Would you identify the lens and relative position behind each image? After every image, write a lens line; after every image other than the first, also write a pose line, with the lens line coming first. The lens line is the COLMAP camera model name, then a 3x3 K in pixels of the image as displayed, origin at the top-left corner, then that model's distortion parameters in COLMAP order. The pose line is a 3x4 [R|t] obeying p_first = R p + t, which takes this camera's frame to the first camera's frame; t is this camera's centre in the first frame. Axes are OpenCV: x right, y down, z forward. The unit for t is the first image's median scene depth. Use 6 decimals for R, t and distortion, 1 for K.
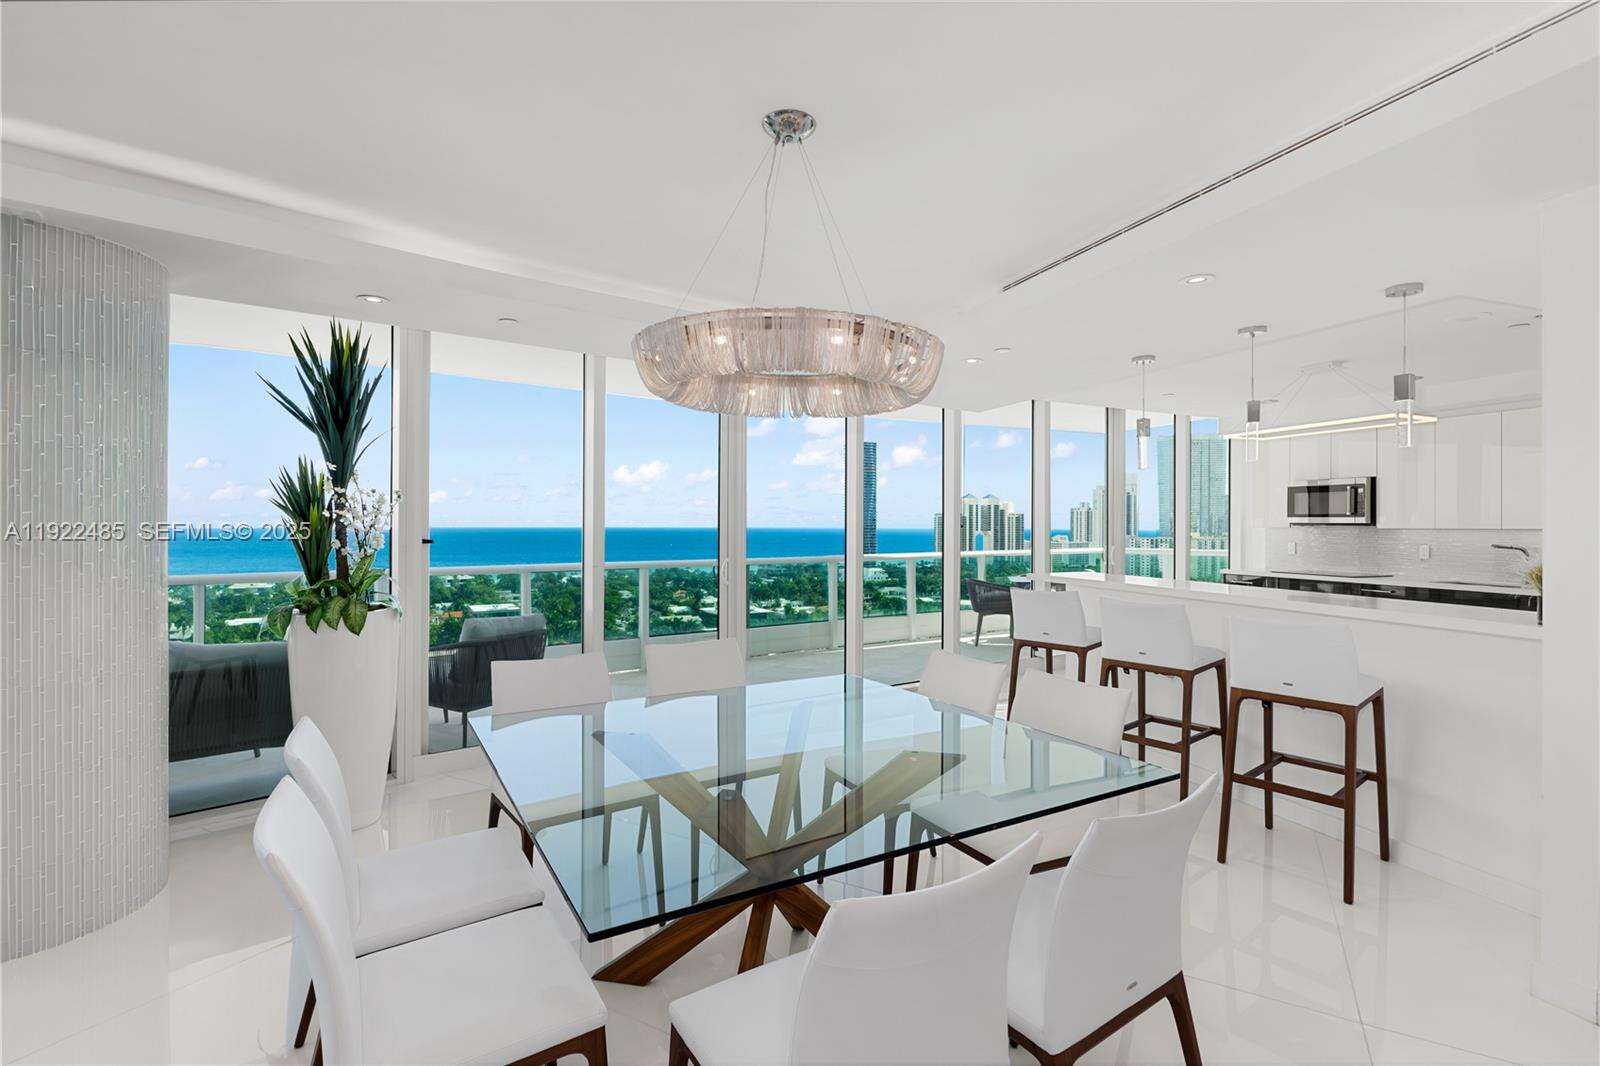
lens RADIAL K [[737.1, 0, 801.7], [0, 737.1, 522.4], [0, 0, 1]] dist [0.001360, -0.000568]
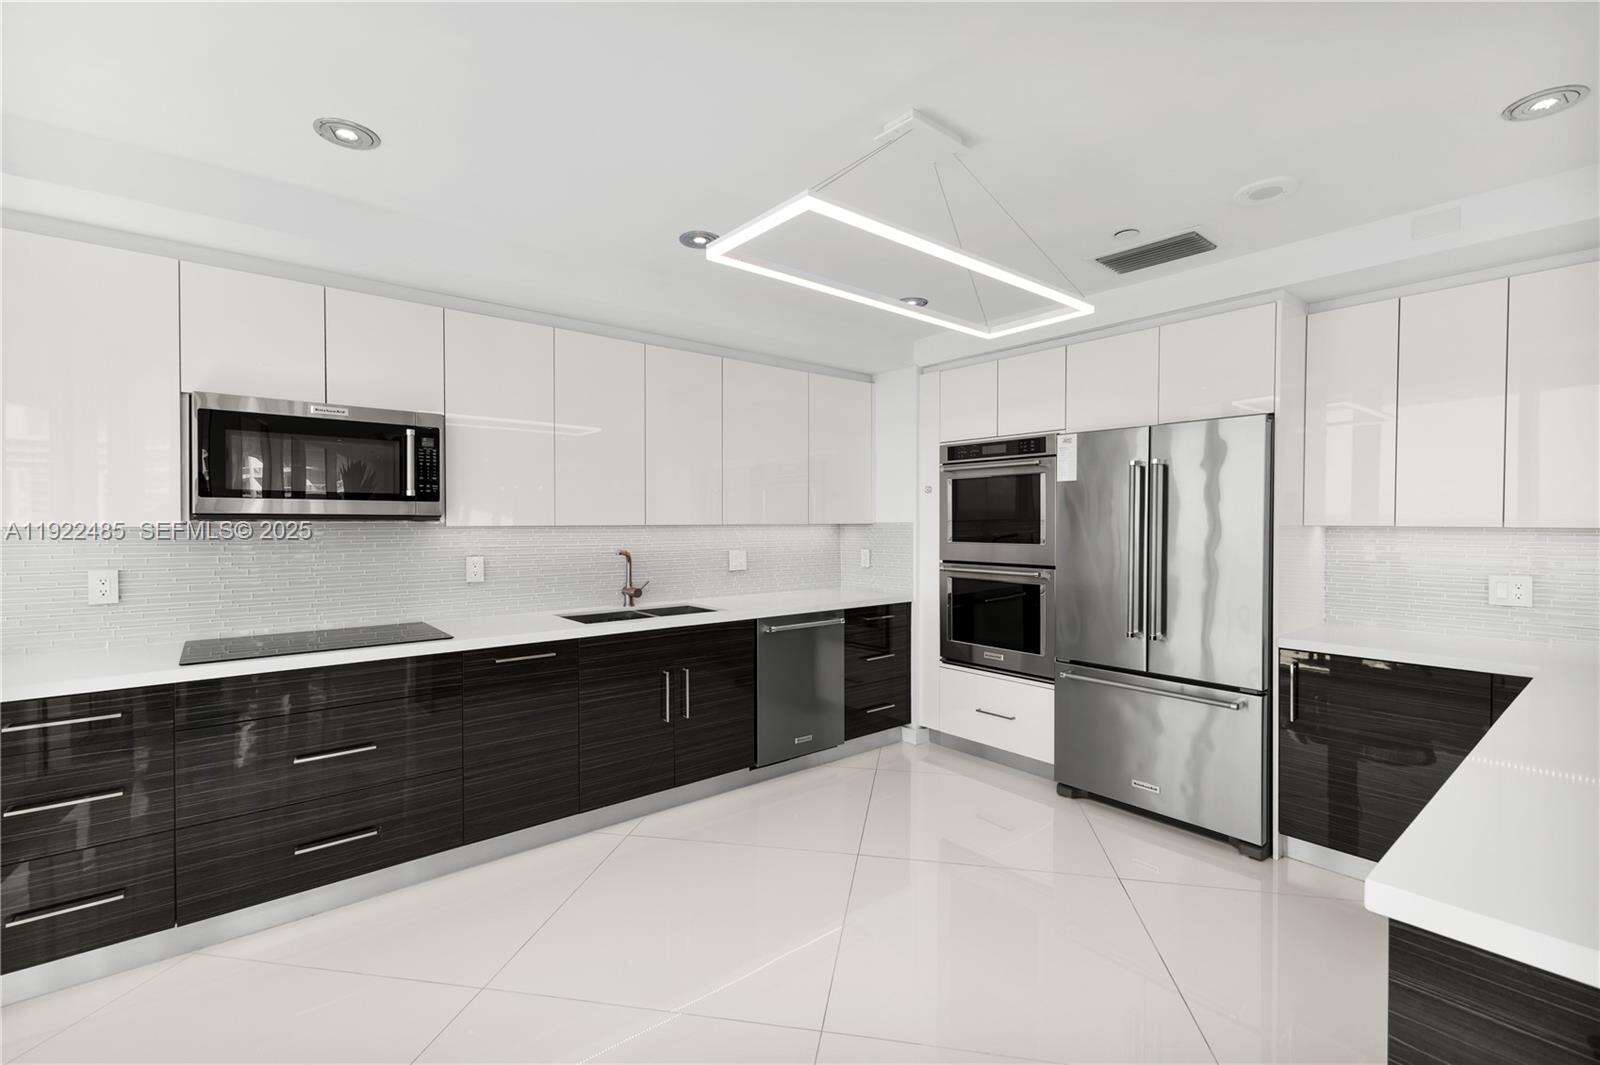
lens RADIAL K [[693.0, 0, 813.2], [0, 693.0, 528.4], [0, 0, 1]] dist [0.003356, -0.000005]
pose [[-0.346203, -0.013269, 0.938066, 0.181774], [-0.003416, 0.999911, 0.012883, 0.001843], [-0.938154, 0.001256, -0.346217, 0.600840]]
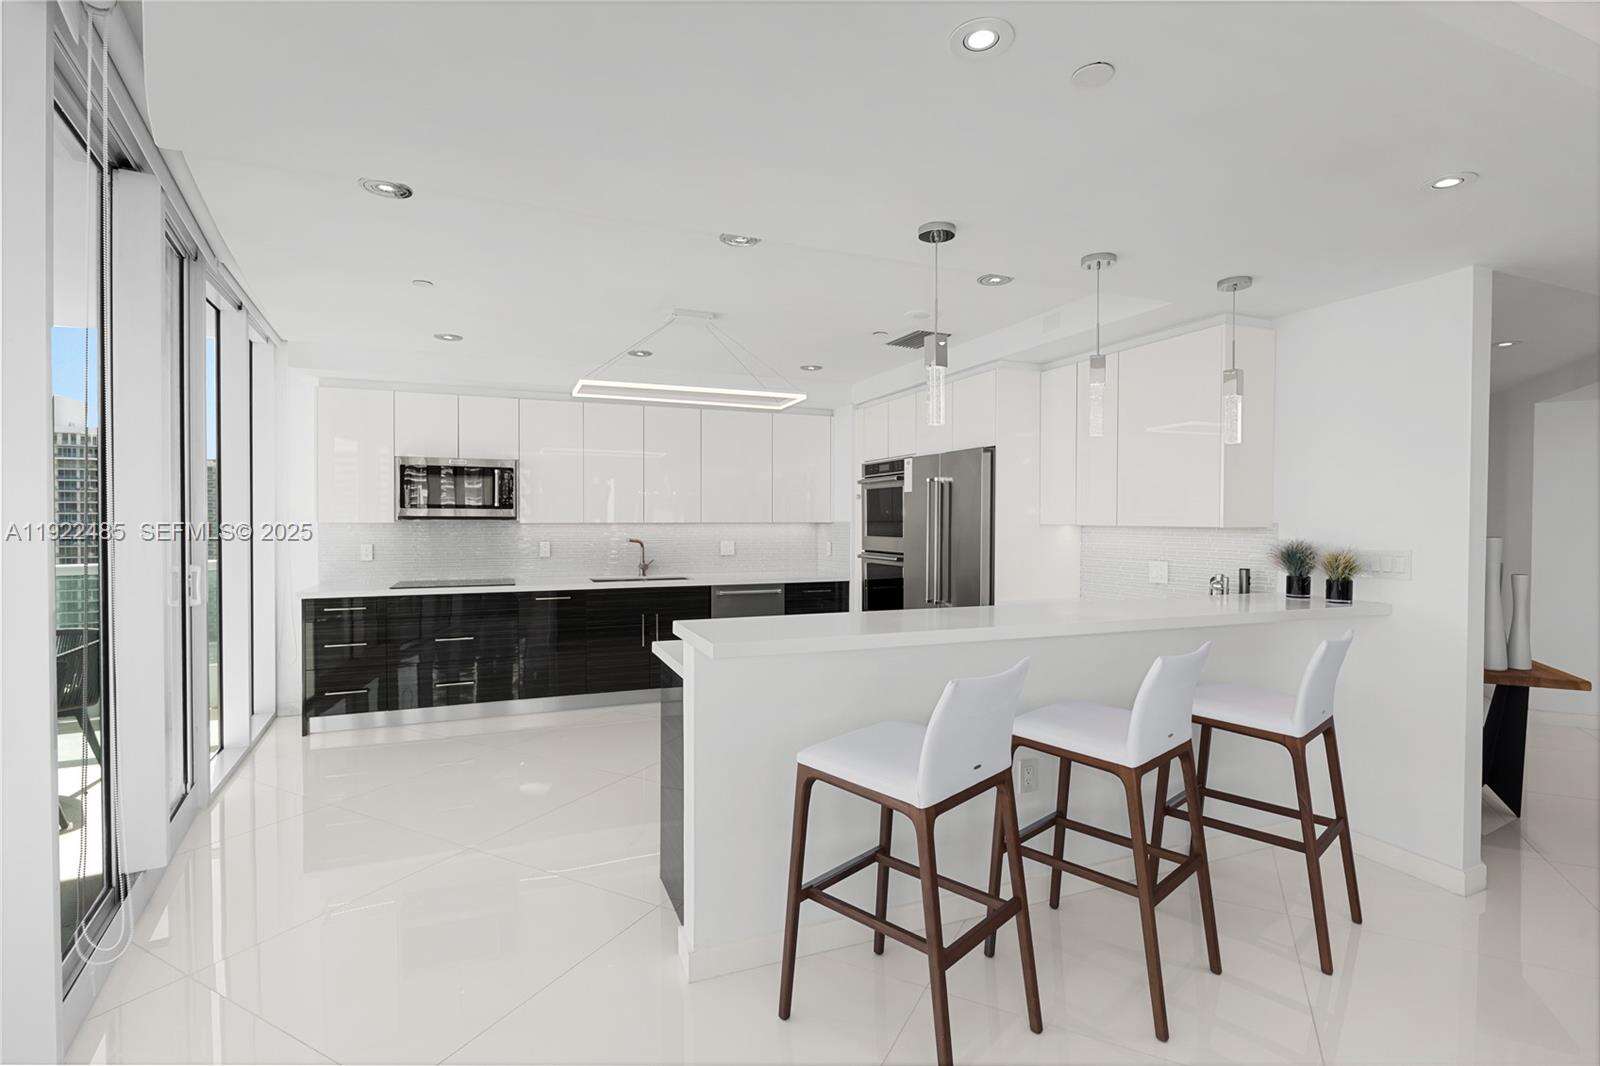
lens RADIAL K [[737.1, 0, 792.2], [0, 737.1, 529.5], [0, 0, 1]] dist [0.001360, -0.000568]
pose [[-0.041223, -0.016925, 0.999007, -0.036697], [-0.004416, 0.999850, 0.016757, 0.000141], [-0.999140, -0.003721, -0.041291, 0.469594]]
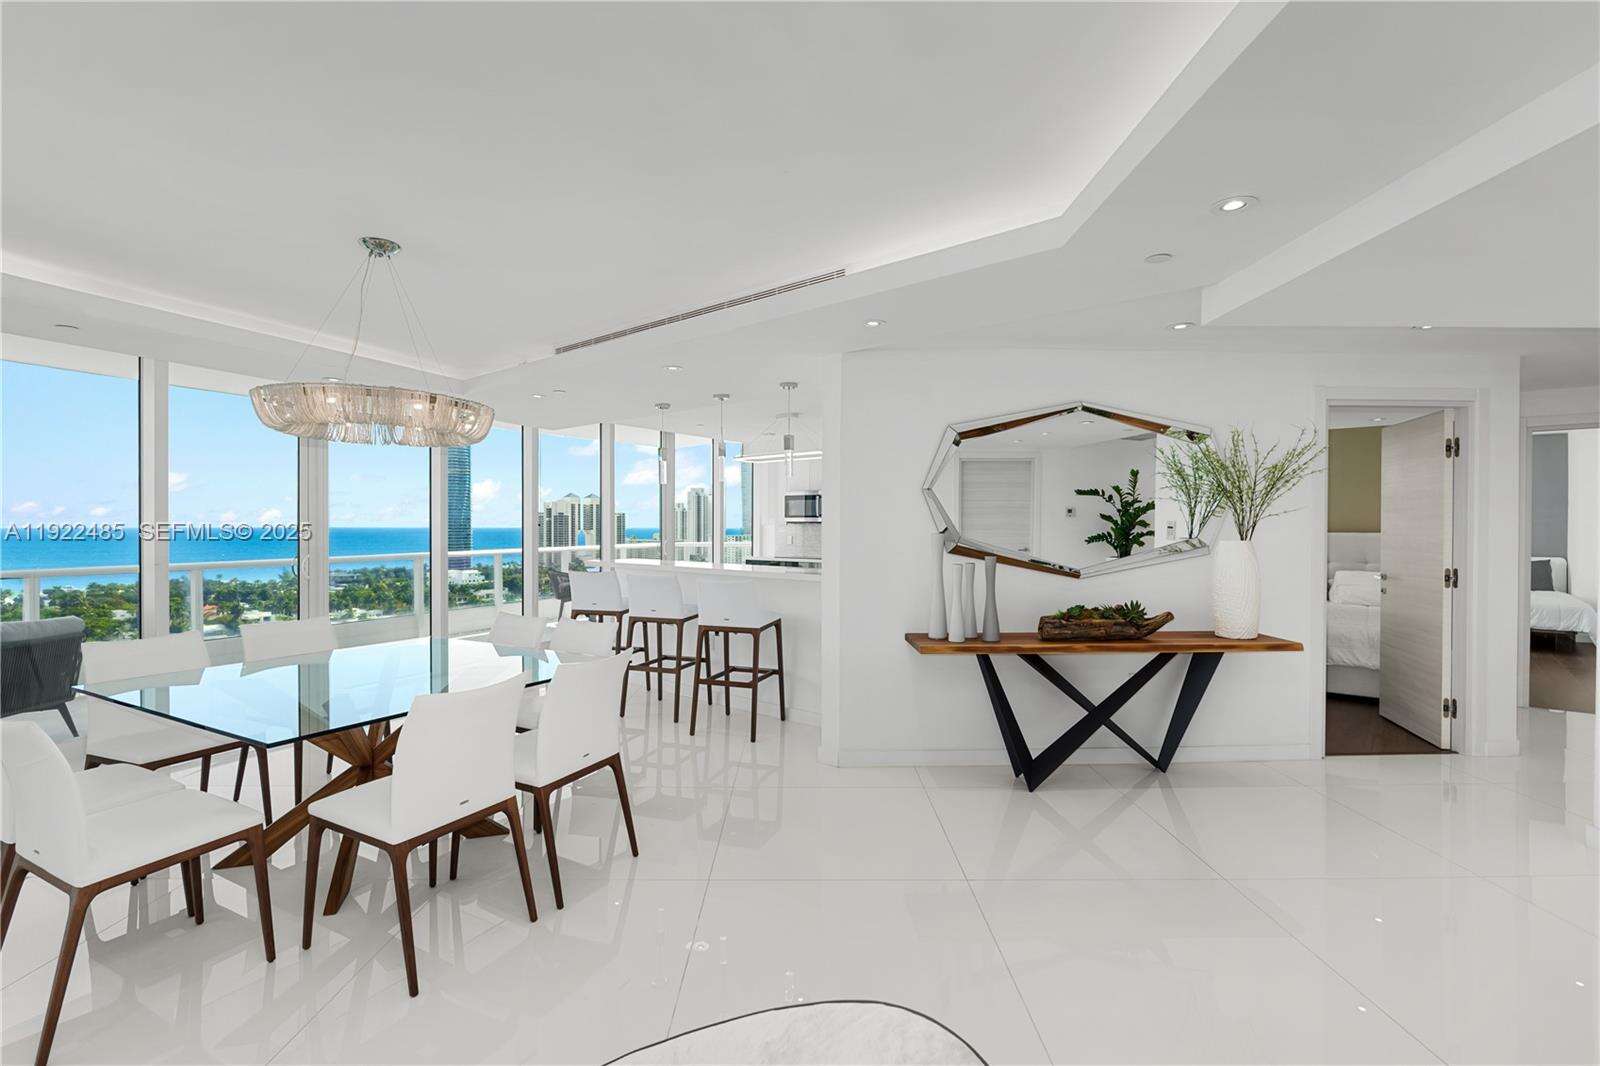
lens RADIAL K [[722.6, 0, 785.9], [0, 722.6, 530.3], [0, 0, 1]] dist [-0.002352, -0.000811]
pose [[0.871760, -0.005817, 0.489898, -0.010704], [-0.000103, 0.999927, 0.012055, 0.000691], [-0.489933, -0.010559, 0.871696, -0.327085]]
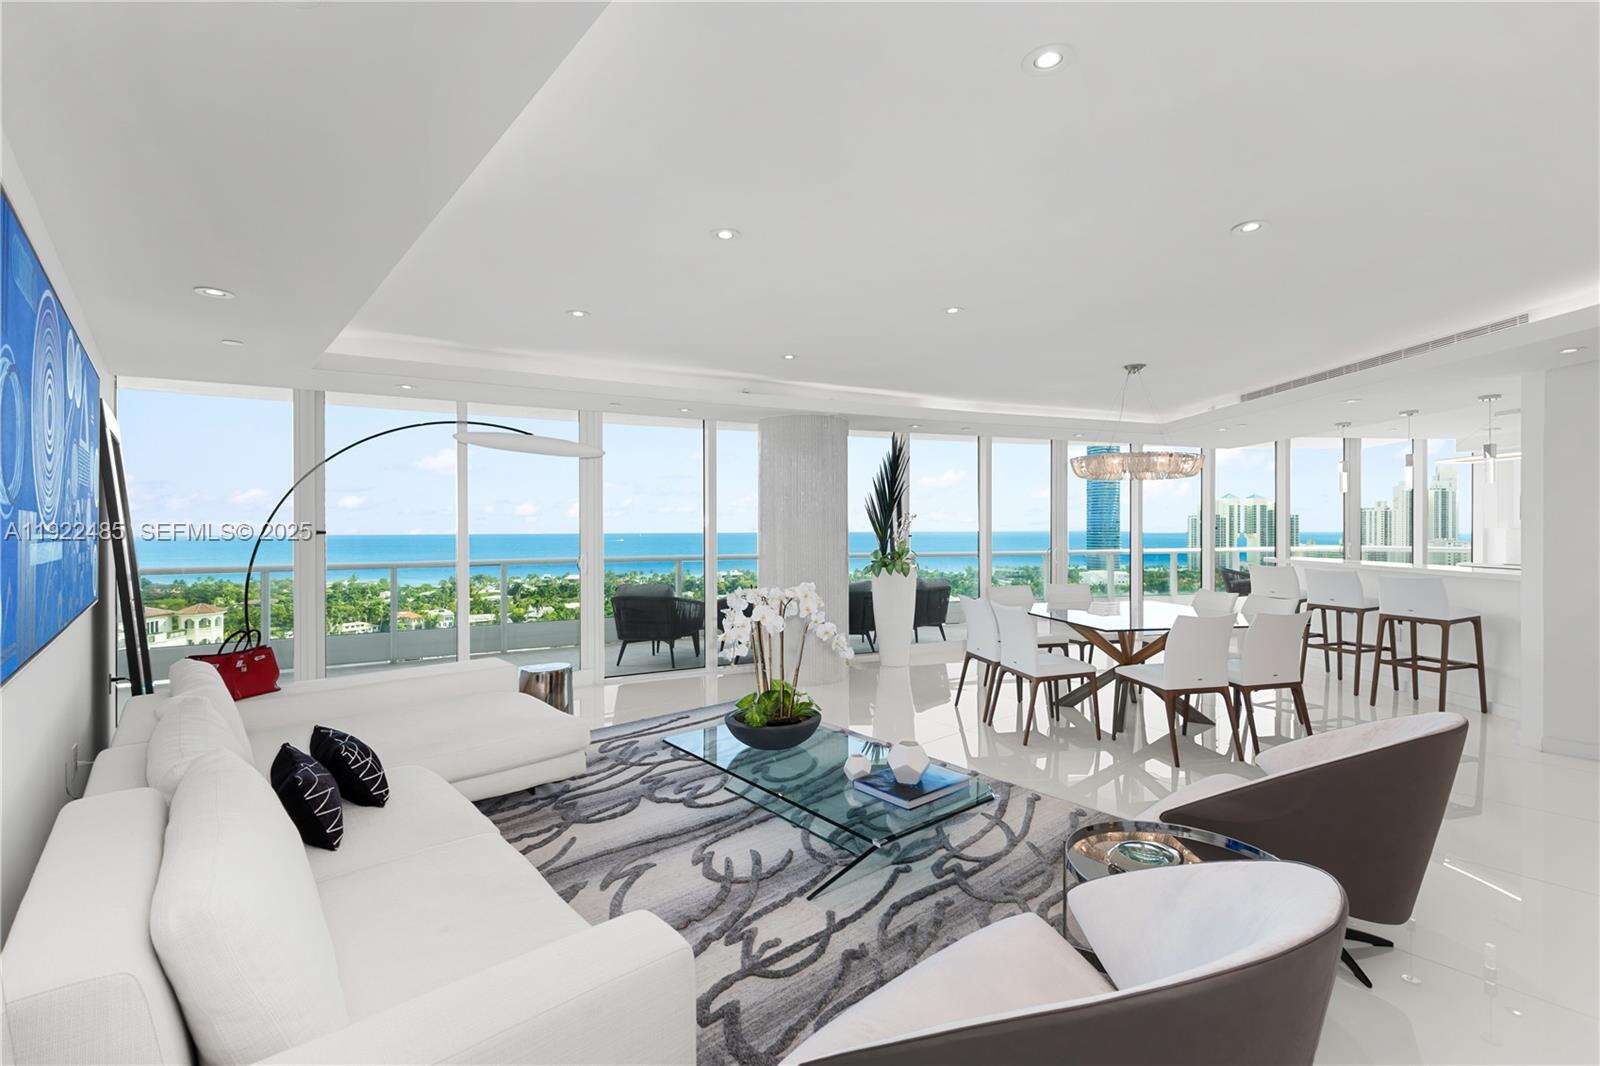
lens RADIAL K [[693.0, 0, 804.0], [0, 693.0, 528.8], [0, 0, 1]] dist [0.003356, -0.000005]
pose [[0.947245, -0.002962, -0.320496, -0.169645], [0.004386, 0.999983, 0.003720, -0.002763], [0.320480, -0.004930, 0.947242, -0.825439]]
